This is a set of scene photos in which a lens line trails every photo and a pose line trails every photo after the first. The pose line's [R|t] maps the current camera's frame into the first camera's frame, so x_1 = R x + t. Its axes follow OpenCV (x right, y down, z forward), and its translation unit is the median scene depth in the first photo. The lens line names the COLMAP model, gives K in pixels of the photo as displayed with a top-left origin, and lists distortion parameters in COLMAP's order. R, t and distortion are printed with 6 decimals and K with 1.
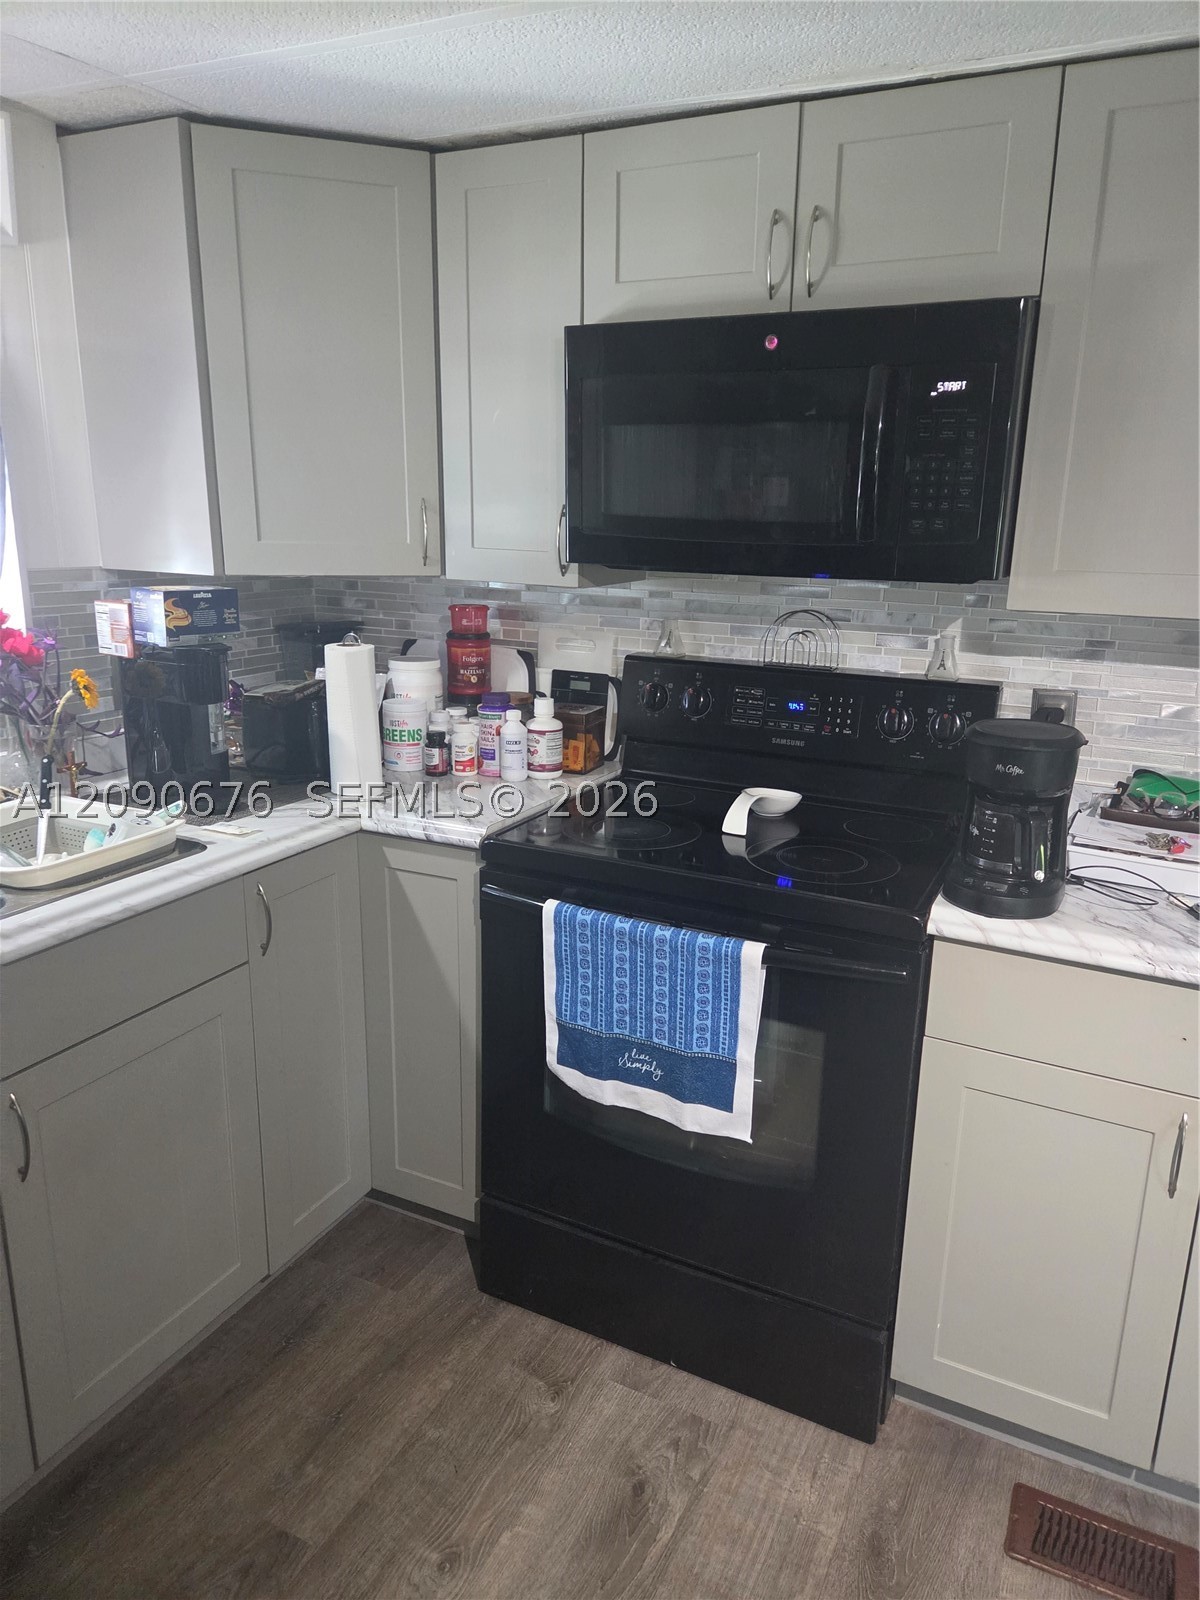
lens RADIAL K [[1074.4, 0, 601.0], [0, 1074.4, 799.7], [0, 0, 1]] dist [0.008331, -0.007522]
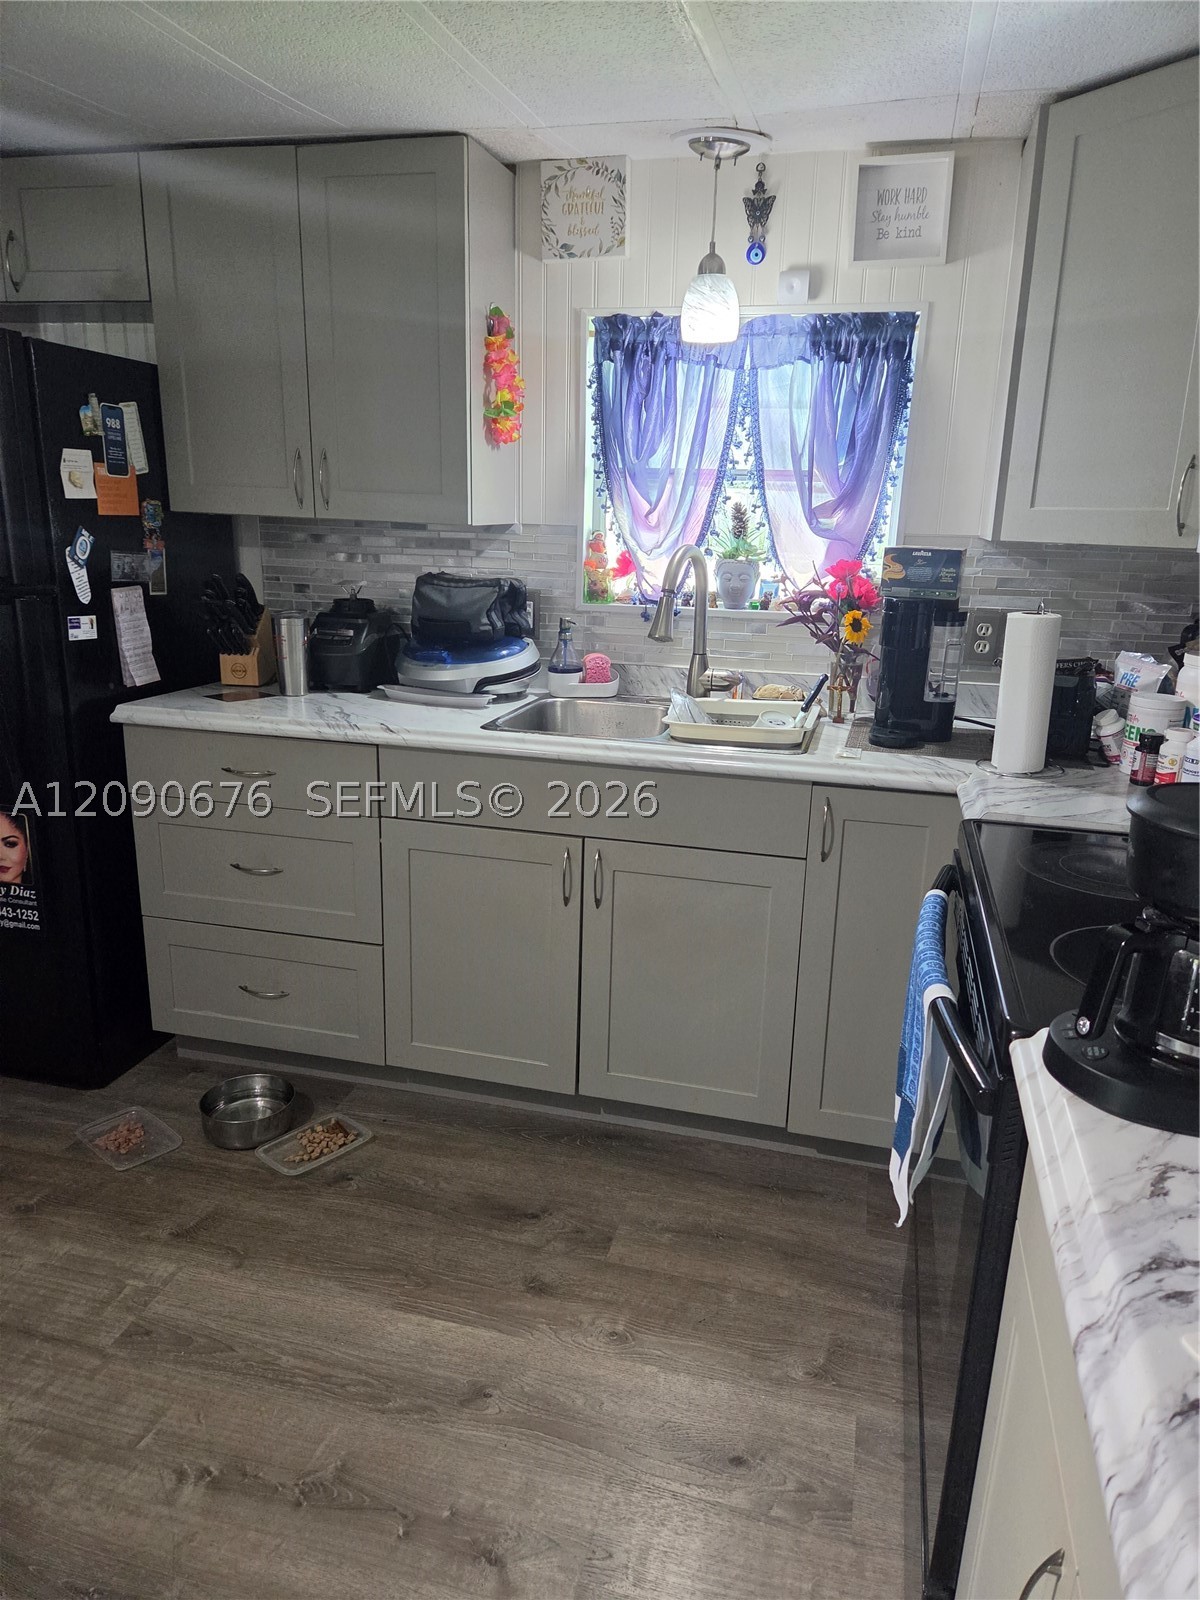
lens RADIAL K [[1074.4, 0, 600.8], [0, 1074.4, 800.6], [0, 0, 1]] dist [0.008331, -0.007522]
pose [[0.196385, 0.248210, -0.948591, 0.732410], [-0.269955, 0.943729, 0.191049, -0.072570], [0.942633, 0.218558, 0.252340, 0.470713]]
